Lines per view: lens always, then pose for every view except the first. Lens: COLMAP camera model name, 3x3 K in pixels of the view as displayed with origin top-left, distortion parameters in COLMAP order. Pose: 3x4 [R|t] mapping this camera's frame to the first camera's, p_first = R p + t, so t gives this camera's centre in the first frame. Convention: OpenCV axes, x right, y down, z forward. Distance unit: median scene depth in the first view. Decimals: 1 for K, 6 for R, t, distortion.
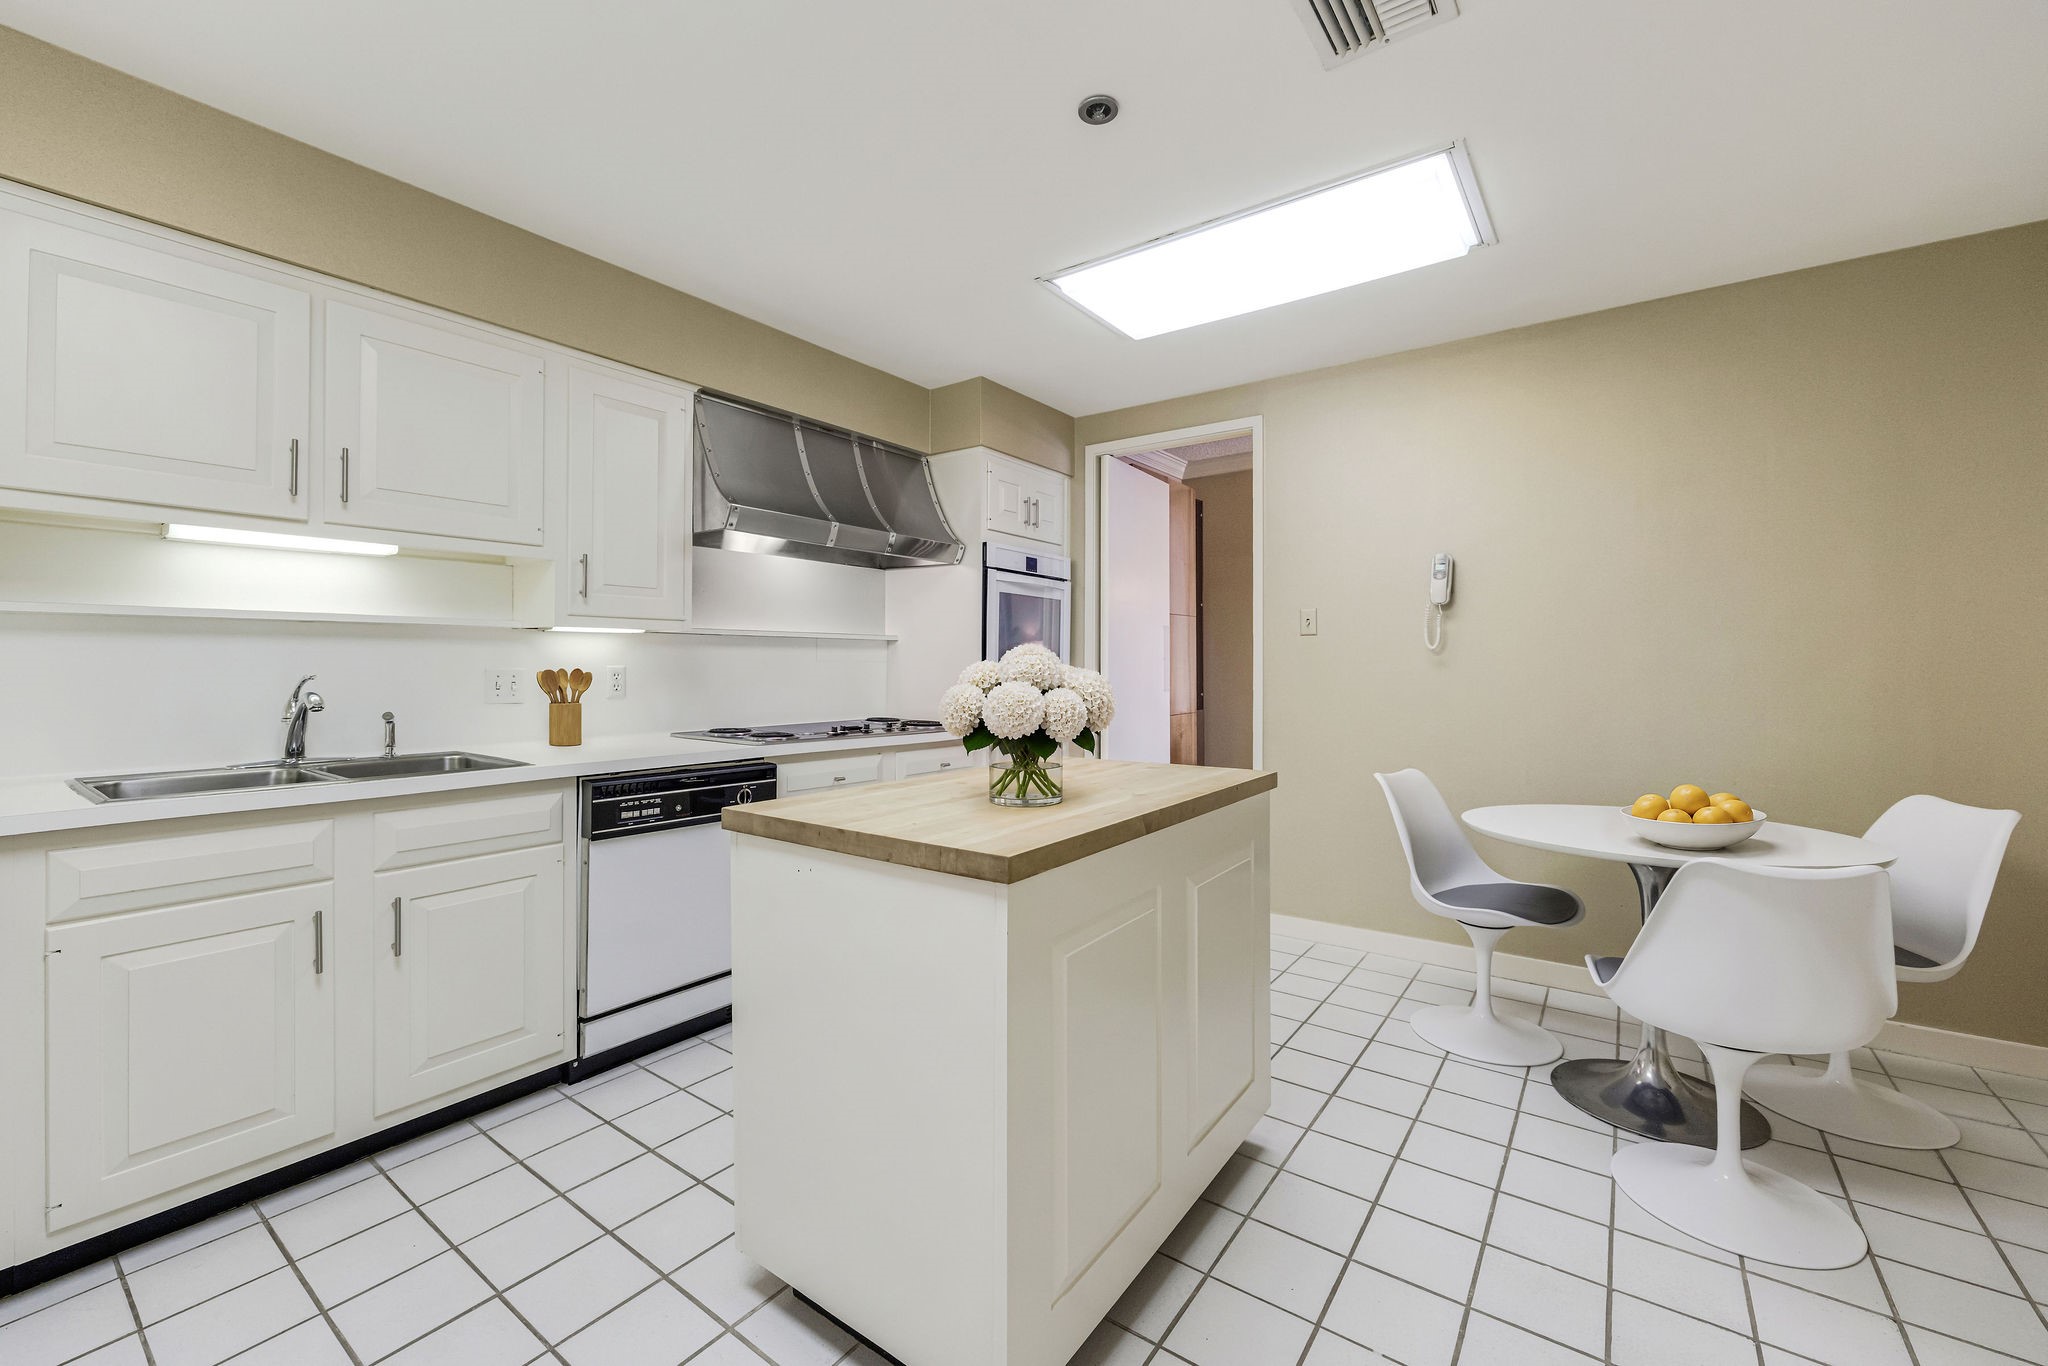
lens RADIAL K [[827.3, 0, 1016.5], [0, 827.3, 663.4], [0, 0, 1]] dist [-0.001608, -0.000114]
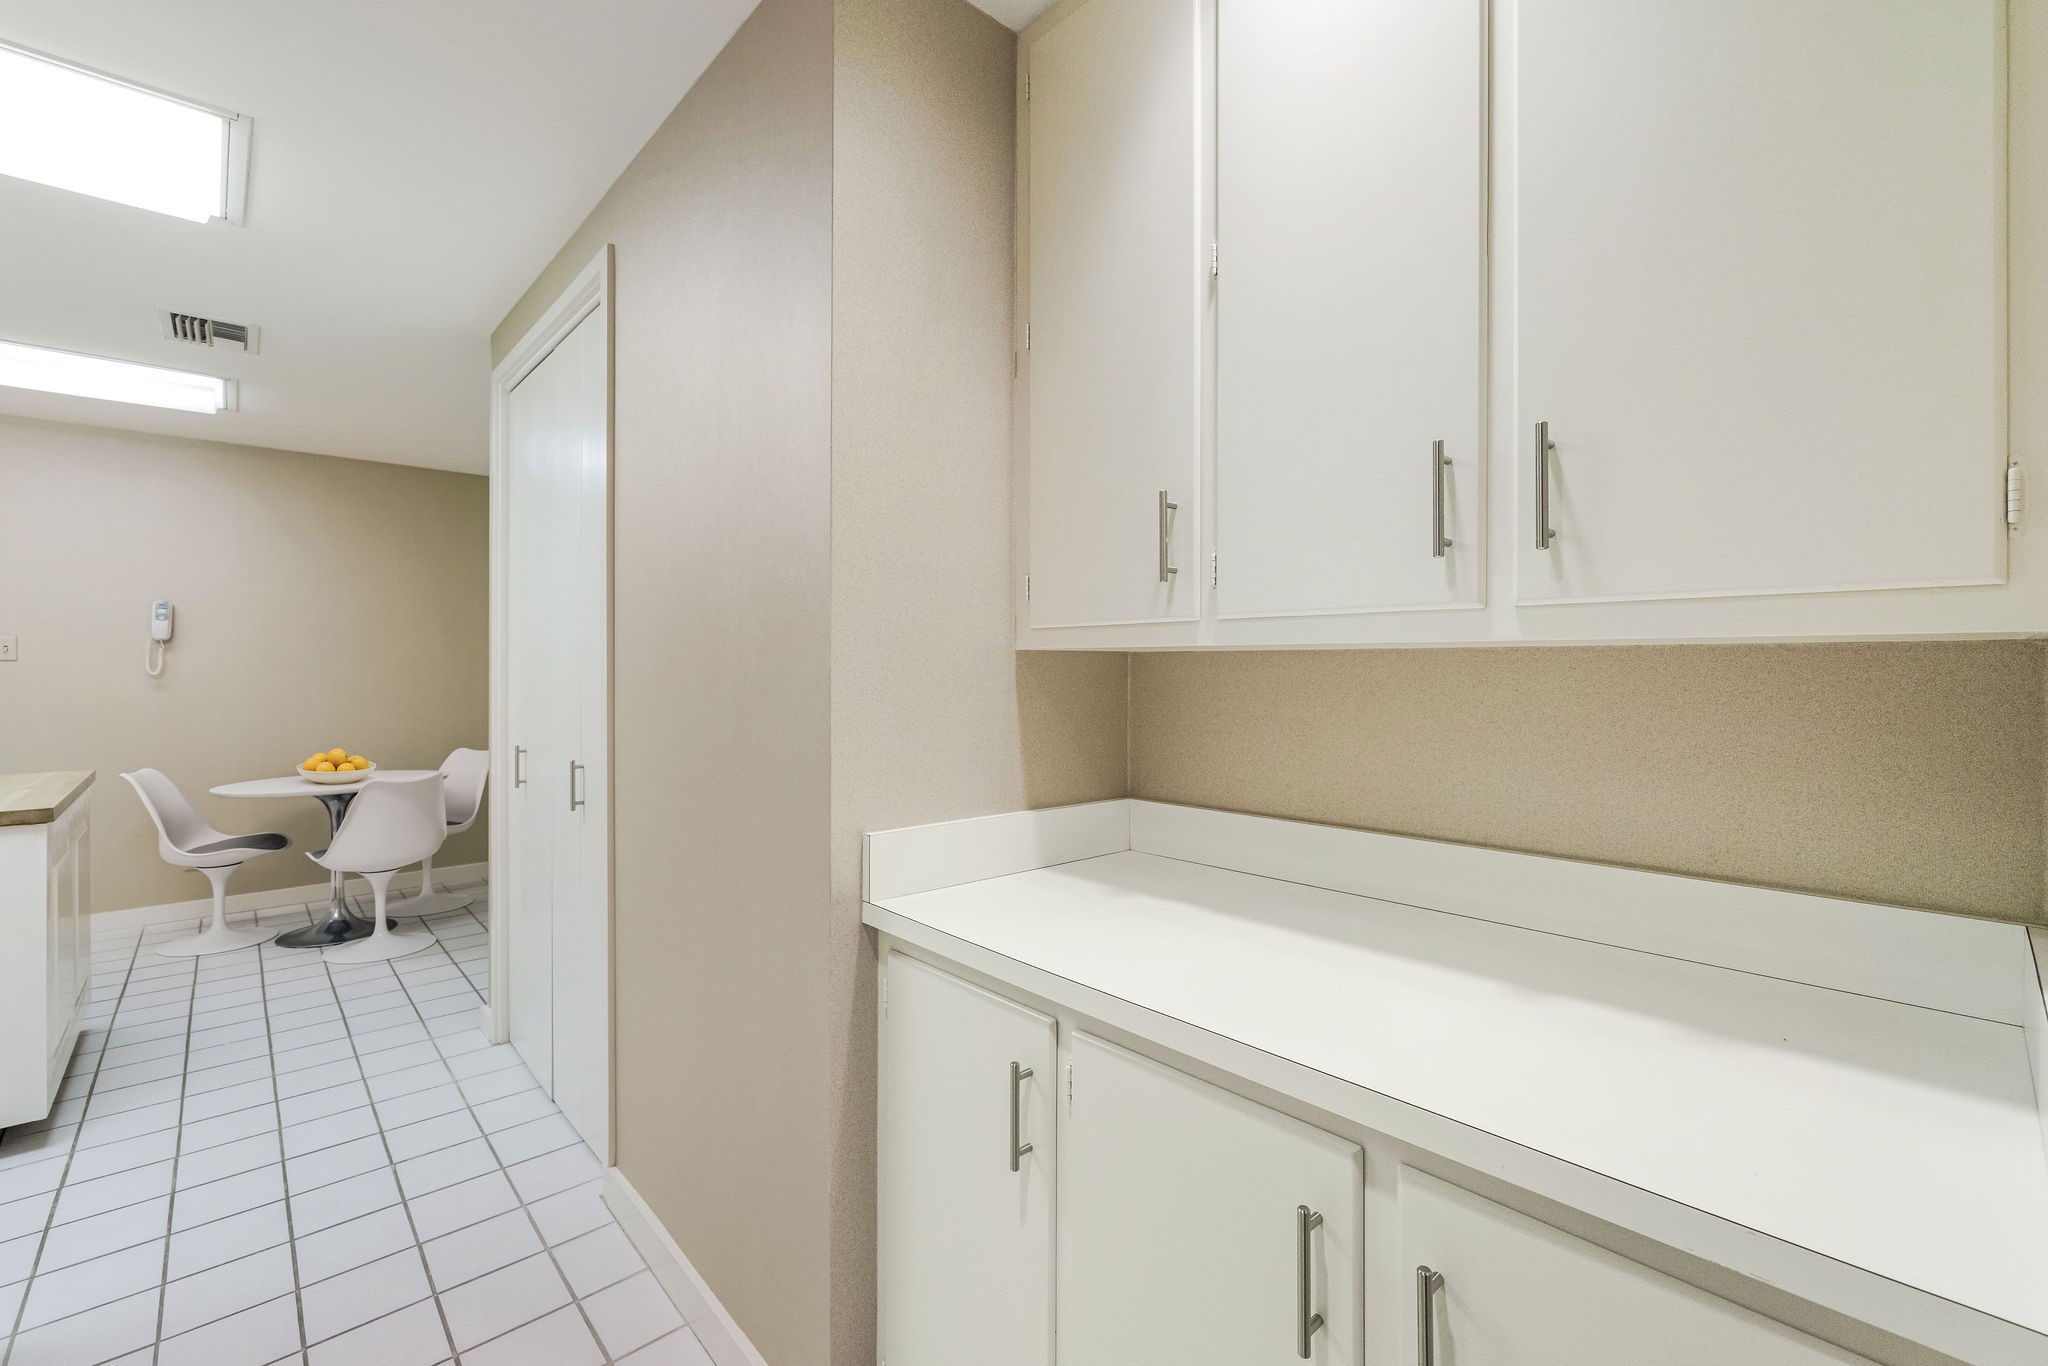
lens RADIAL K [[862.7, 0, 968.2], [0, 862.7, 665.9], [0, 0, 1]] dist [-0.000966, -0.000118]
pose [[0.222678, 0.002728, 0.974888, -0.658746], [-0.001259, 0.999996, -0.002511, -0.038625], [-0.974891, -0.000669, 0.222680, -0.660788]]
